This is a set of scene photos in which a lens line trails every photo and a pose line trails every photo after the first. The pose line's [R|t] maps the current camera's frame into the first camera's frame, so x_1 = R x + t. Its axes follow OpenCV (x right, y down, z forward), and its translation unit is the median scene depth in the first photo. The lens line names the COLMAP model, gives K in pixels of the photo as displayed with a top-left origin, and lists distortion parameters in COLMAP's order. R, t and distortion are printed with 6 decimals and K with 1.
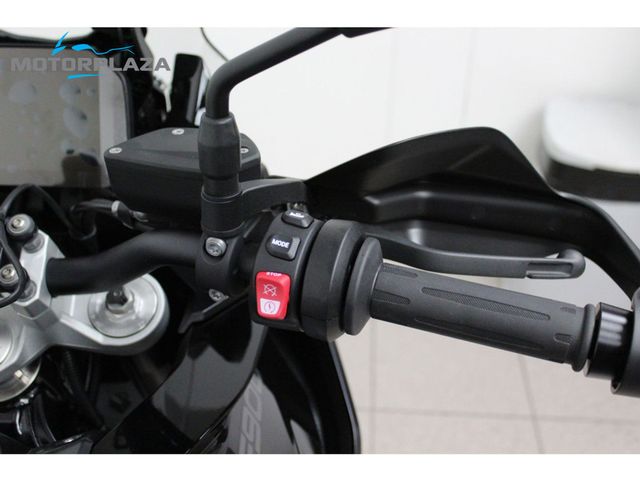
lens RADIAL K [[727.3, 0, 320.9], [0, 727.3, 239.9], [0, 0, 1]] dist [-0.100033, 0.000000]
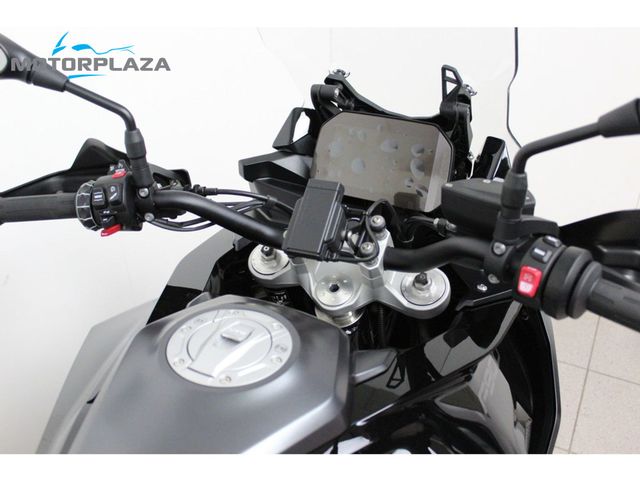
lens RADIAL K [[614.5, 0, 319.3], [0, 614.5, 241.2], [0, 0, 1]] dist [-0.093334, 0.000000]
pose [[0.908028, 0.188228, -0.374239, 0.001919], [-0.220791, 0.974250, -0.045701, 0.140407], [0.356000, 0.124127, 0.926205, -0.438431]]
